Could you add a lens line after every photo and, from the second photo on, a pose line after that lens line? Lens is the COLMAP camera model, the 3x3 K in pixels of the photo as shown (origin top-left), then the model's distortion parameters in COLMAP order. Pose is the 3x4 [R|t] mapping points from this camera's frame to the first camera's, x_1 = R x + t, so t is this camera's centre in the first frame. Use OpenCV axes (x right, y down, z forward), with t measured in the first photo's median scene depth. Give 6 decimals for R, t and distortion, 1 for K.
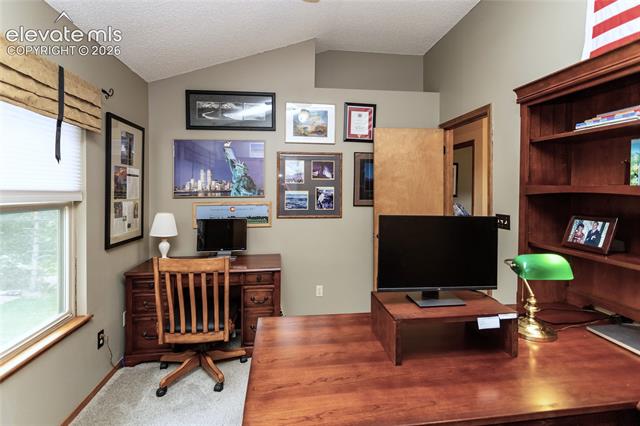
lens RADIAL K [[312.4, 0, 322.4], [0, 312.4, 191.9], [0, 0, 1]] dist [0.004100, 0.000790]
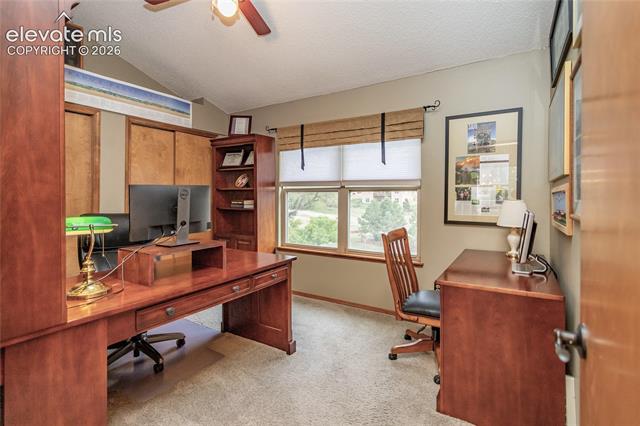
lens RADIAL K [[312.4, 0, 322.4], [0, 312.4, 191.9], [0, 0, 1]] dist [0.004100, 0.000790]
pose [[-0.638414, -0.004670, -0.769679, 0.667045], [-0.005590, 0.999983, -0.001430, 0.061692], [0.769673, 0.003390, -0.638430, 1.522279]]
